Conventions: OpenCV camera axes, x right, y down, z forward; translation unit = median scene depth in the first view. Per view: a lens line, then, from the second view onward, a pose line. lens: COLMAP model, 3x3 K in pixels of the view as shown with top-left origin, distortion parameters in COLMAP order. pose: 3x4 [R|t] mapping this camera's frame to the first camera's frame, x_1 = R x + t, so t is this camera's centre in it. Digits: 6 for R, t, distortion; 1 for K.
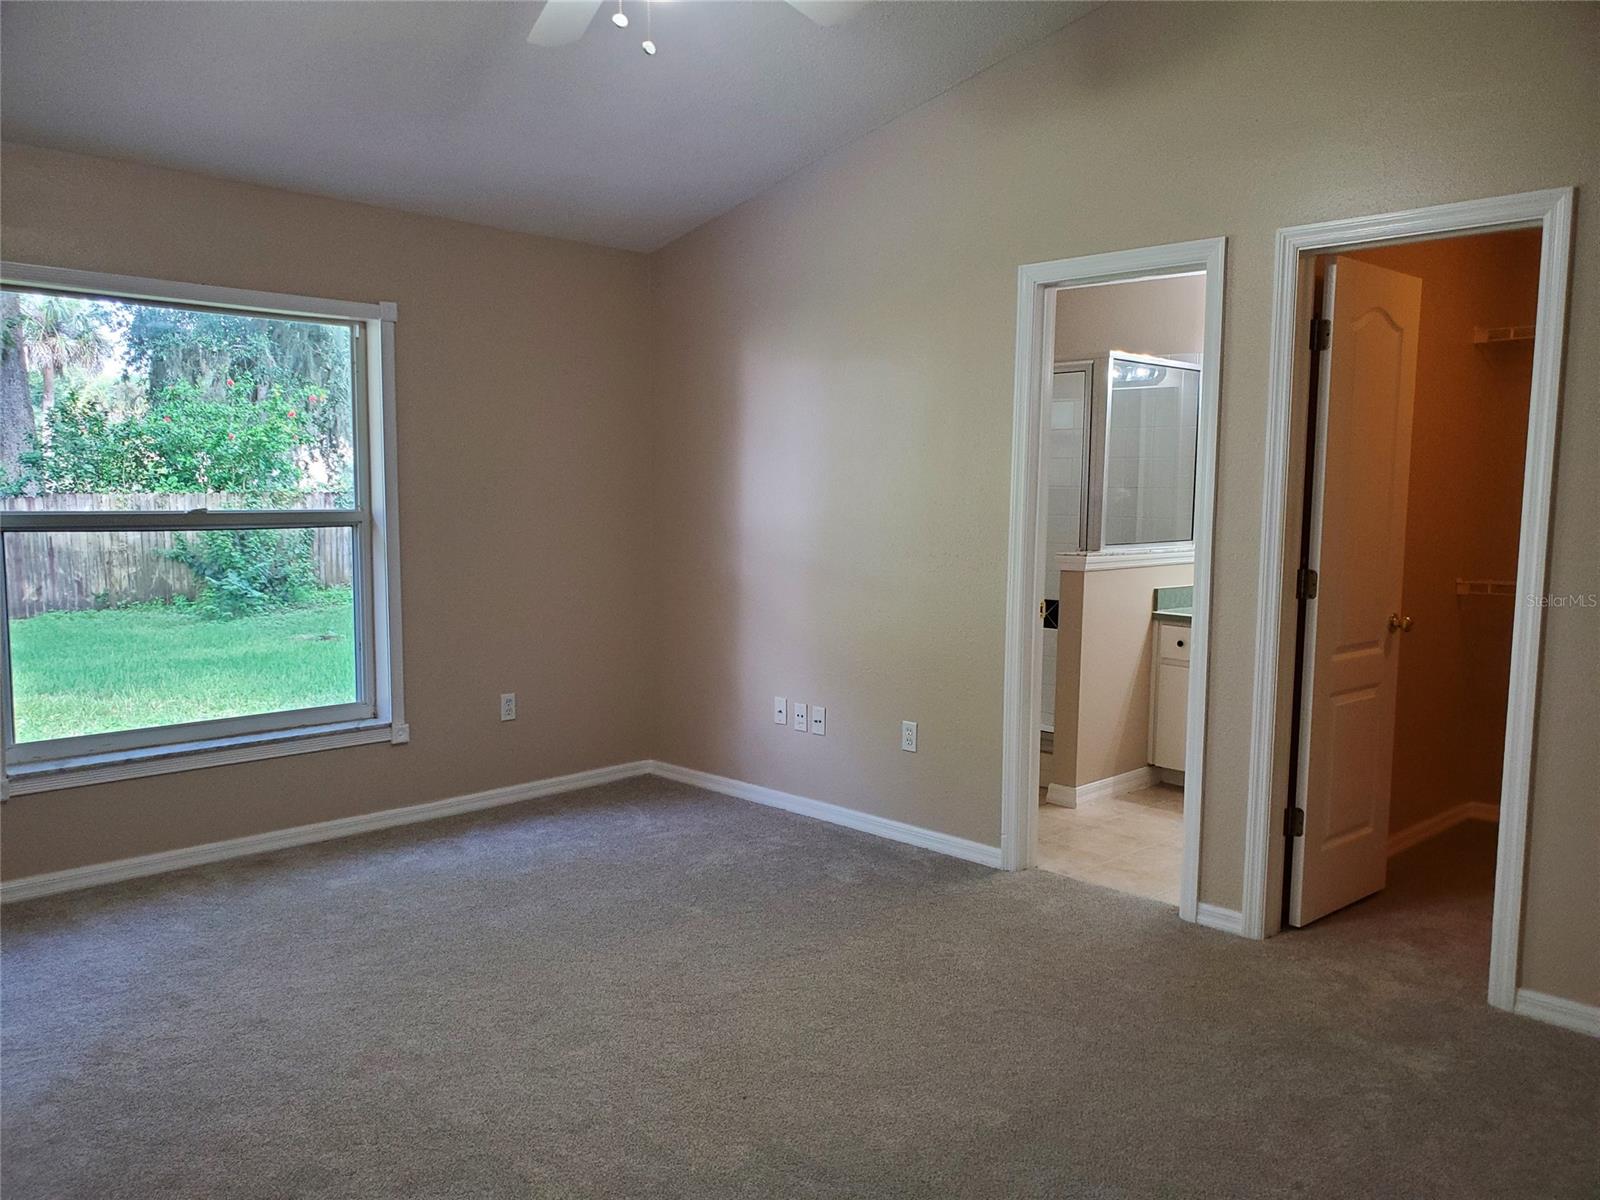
lens RADIAL K [[1256.3, 0, 775.9], [0, 1256.3, 597.7], [0, 0, 1]] dist [0.020092, -0.003230]
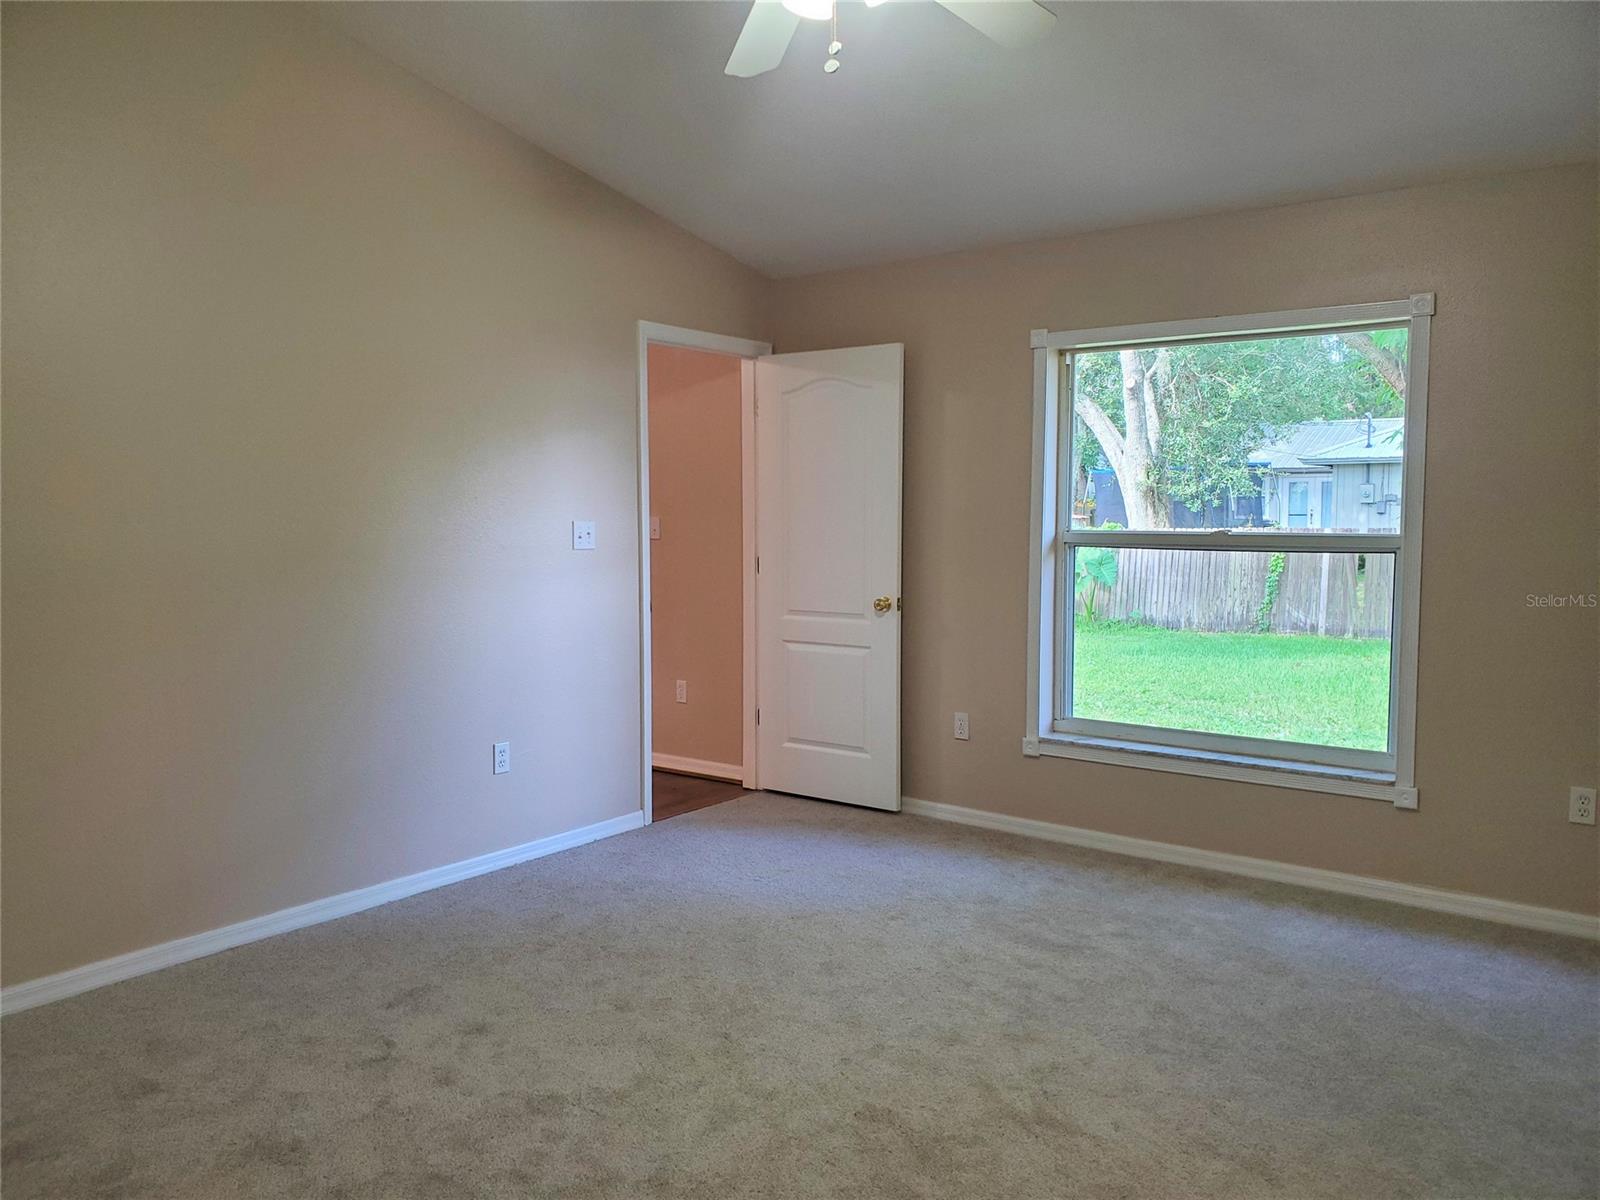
lens RADIAL K [[1256.3, 0, 775.9], [0, 1256.3, 597.7], [0, 0, 1]] dist [0.020092, -0.003230]
pose [[0.127063, 0.064684, -0.989783, 0.485822], [-0.086825, 0.994766, 0.053863, -0.035515], [0.988087, 0.079094, 0.132014, 0.456537]]
